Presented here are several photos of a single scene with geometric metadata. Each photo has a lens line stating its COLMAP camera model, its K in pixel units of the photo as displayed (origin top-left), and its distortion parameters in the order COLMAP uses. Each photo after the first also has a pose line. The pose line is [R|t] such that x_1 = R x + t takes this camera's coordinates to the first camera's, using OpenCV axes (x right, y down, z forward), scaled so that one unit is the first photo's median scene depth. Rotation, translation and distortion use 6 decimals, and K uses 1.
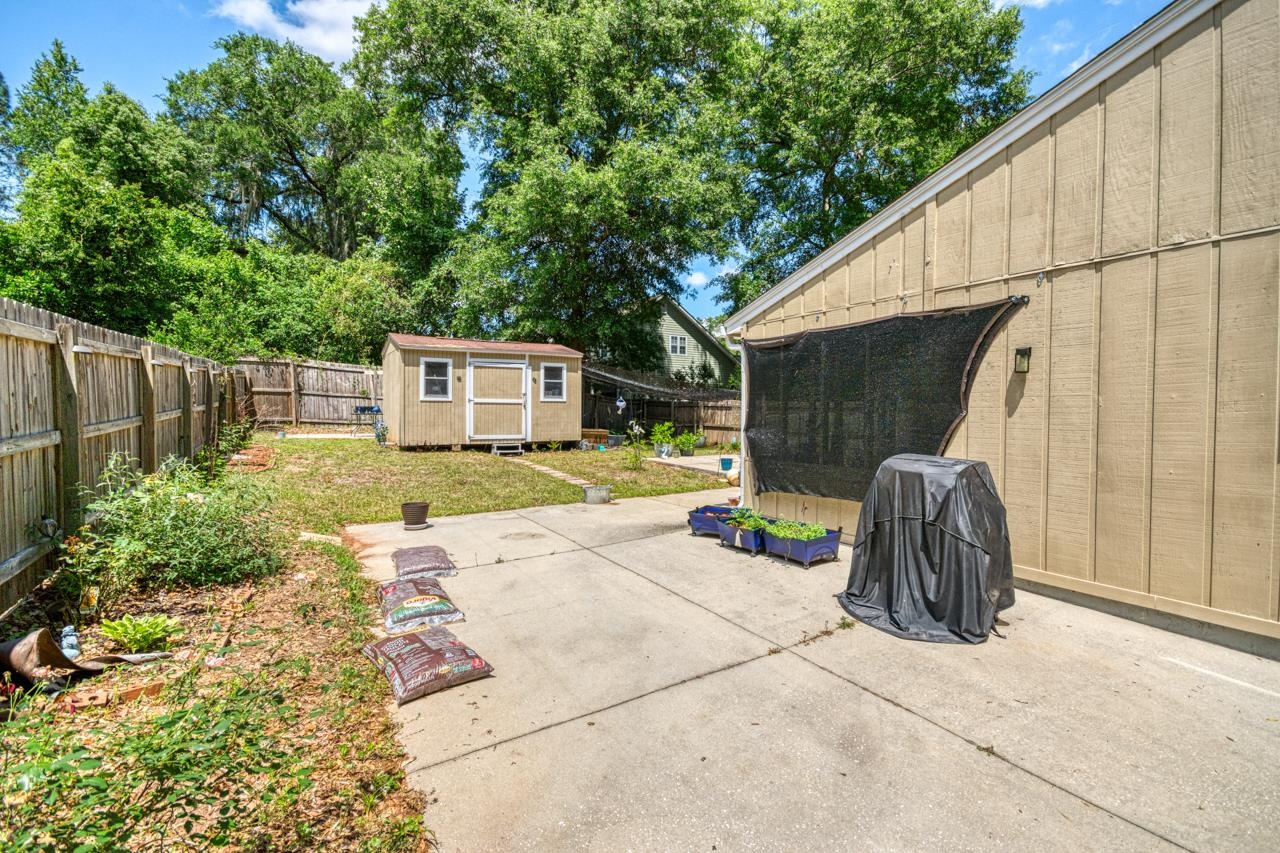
lens RADIAL K [[554.6, 0, 637.2], [0, 554.6, 427.5], [0, 0, 1]] dist [0.001391, 0.000021]
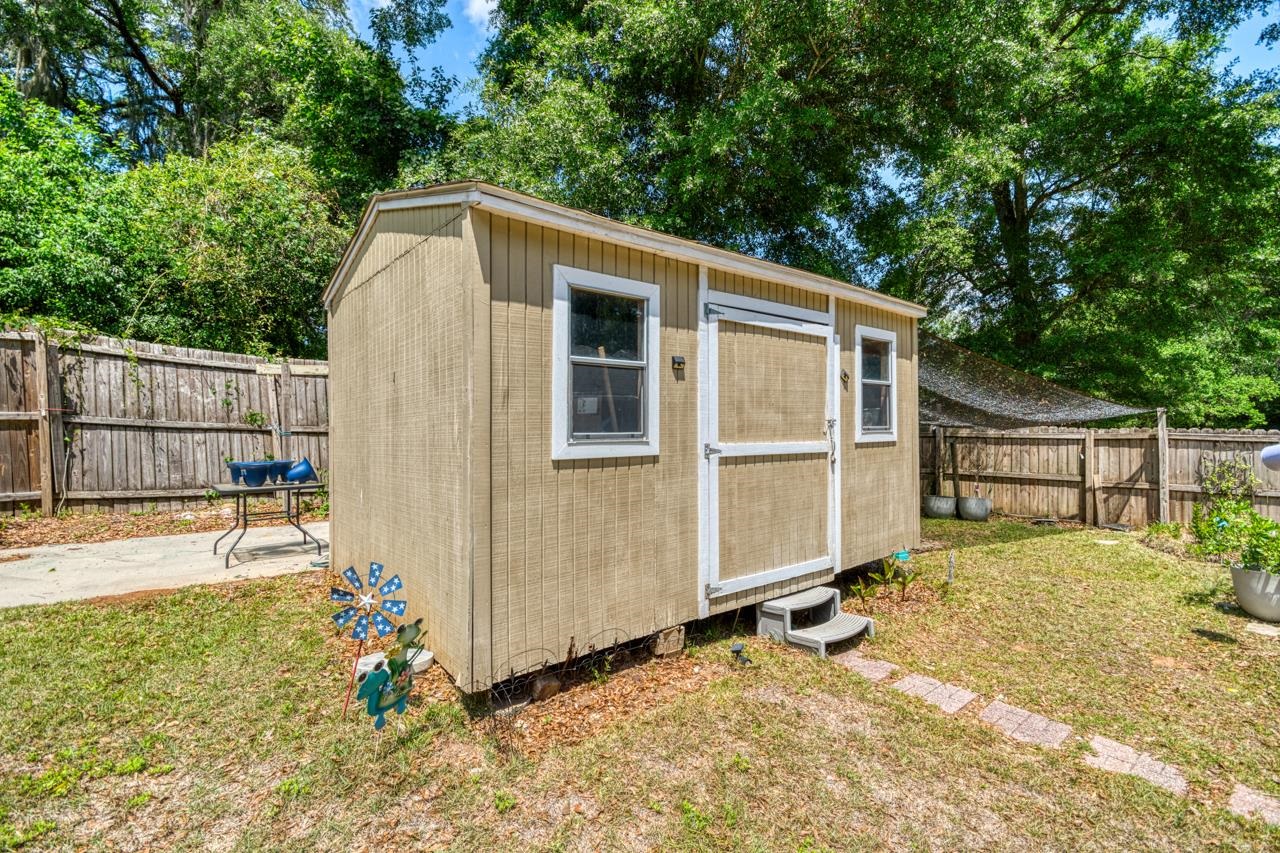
lens RADIAL K [[565.7, 0, 639.5], [0, 565.7, 425.6], [0, 0, 1]] dist [0.008475, -0.000120]
pose [[0.988442, -0.012341, 0.151095, -0.345346], [0.017927, 0.999203, -0.035664, -0.047572], [-0.150535, 0.037960, 0.987876, 0.682085]]
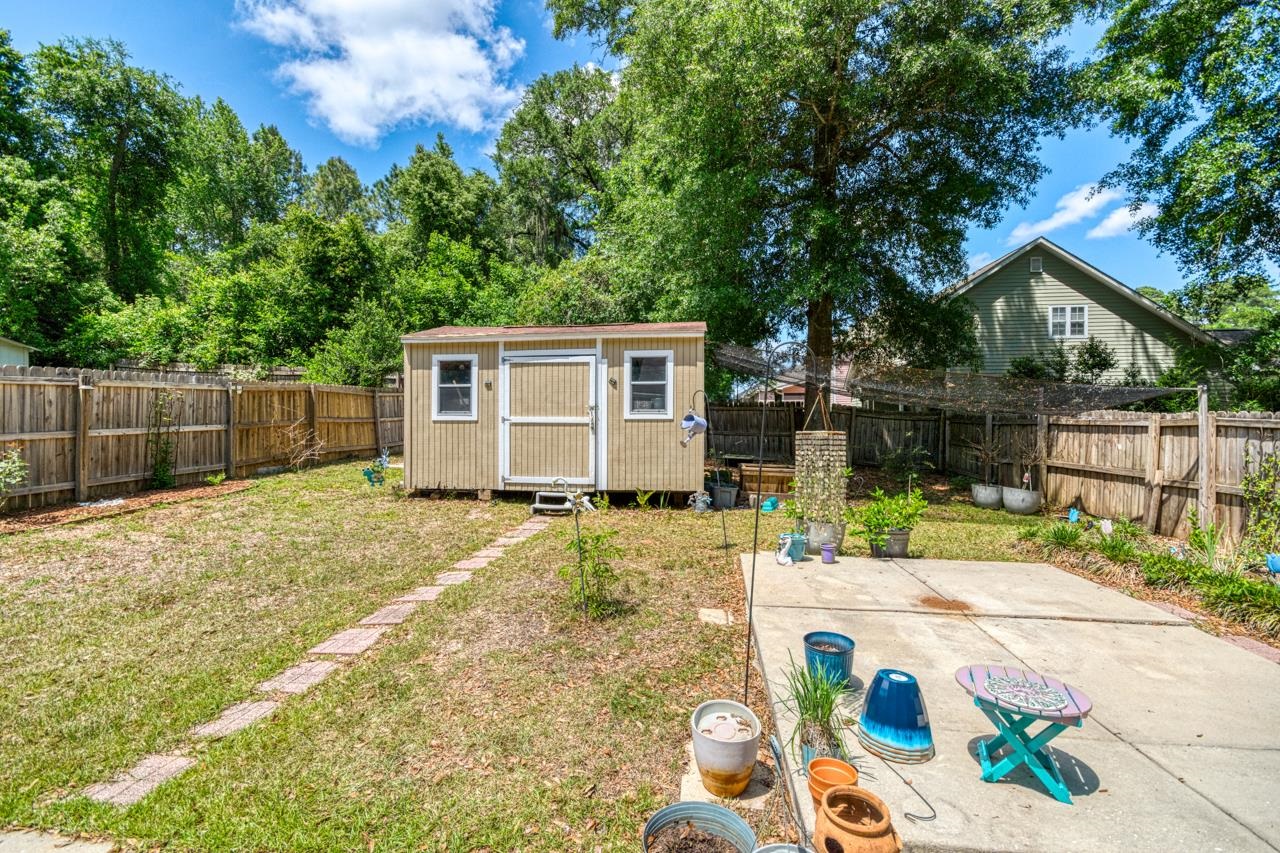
lens RADIAL K [[564.3, 0, 643.8], [0, 564.3, 424.7], [0, 0, 1]] dist [0.033958, -0.019059]
pose [[0.798731, -0.004556, -0.601671, 0.187018], [-0.015778, 0.999469, -0.028513, -0.025283], [0.601481, 0.032267, 0.798235, 0.544161]]
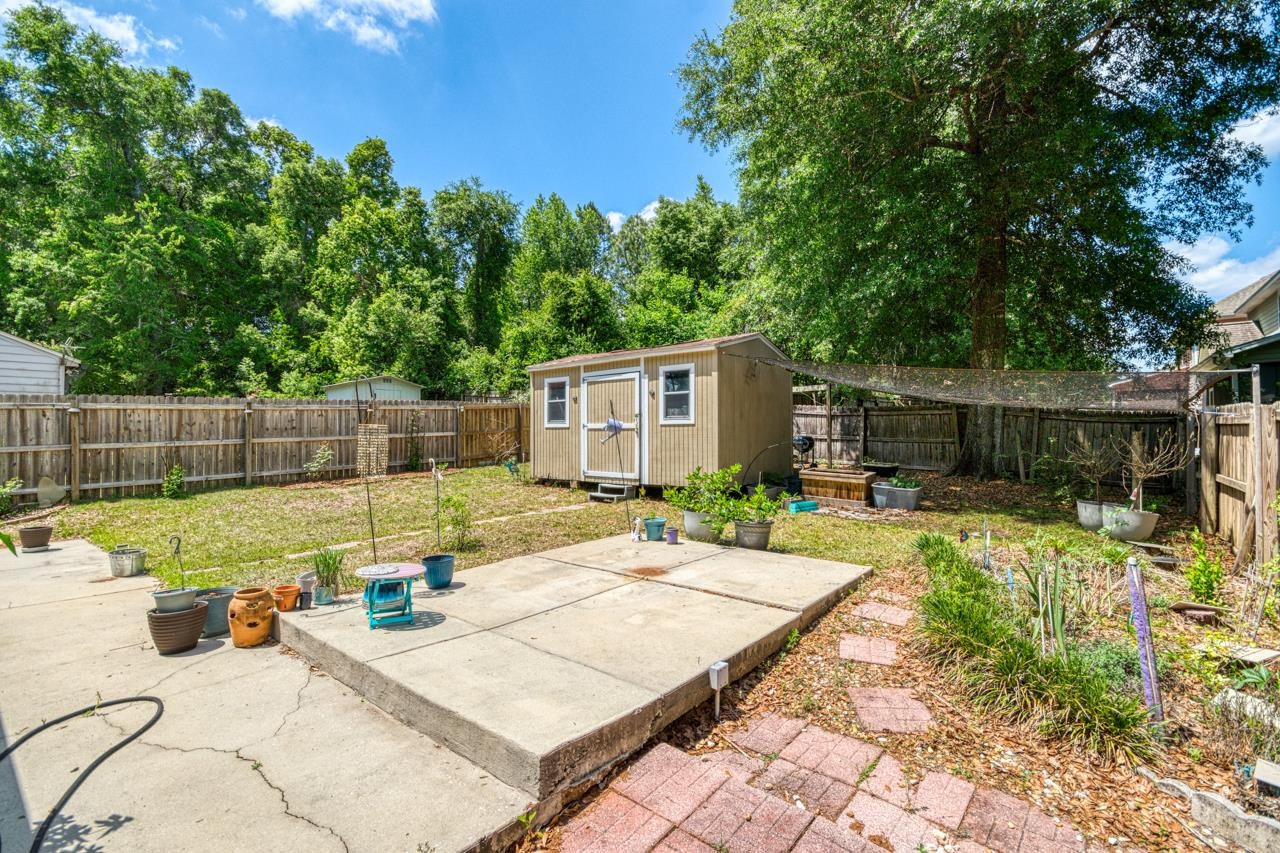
lens RADIAL K [[569.2, 0, 640.1], [0, 569.2, 422.9], [0, 0, 1]] dist [0.015268, -0.000002]
pose [[0.340961, -0.027227, -0.939683, 0.453748], [-0.025436, 0.998947, -0.038174, -0.022423], [0.939733, 0.036918, 0.339909, 0.736346]]
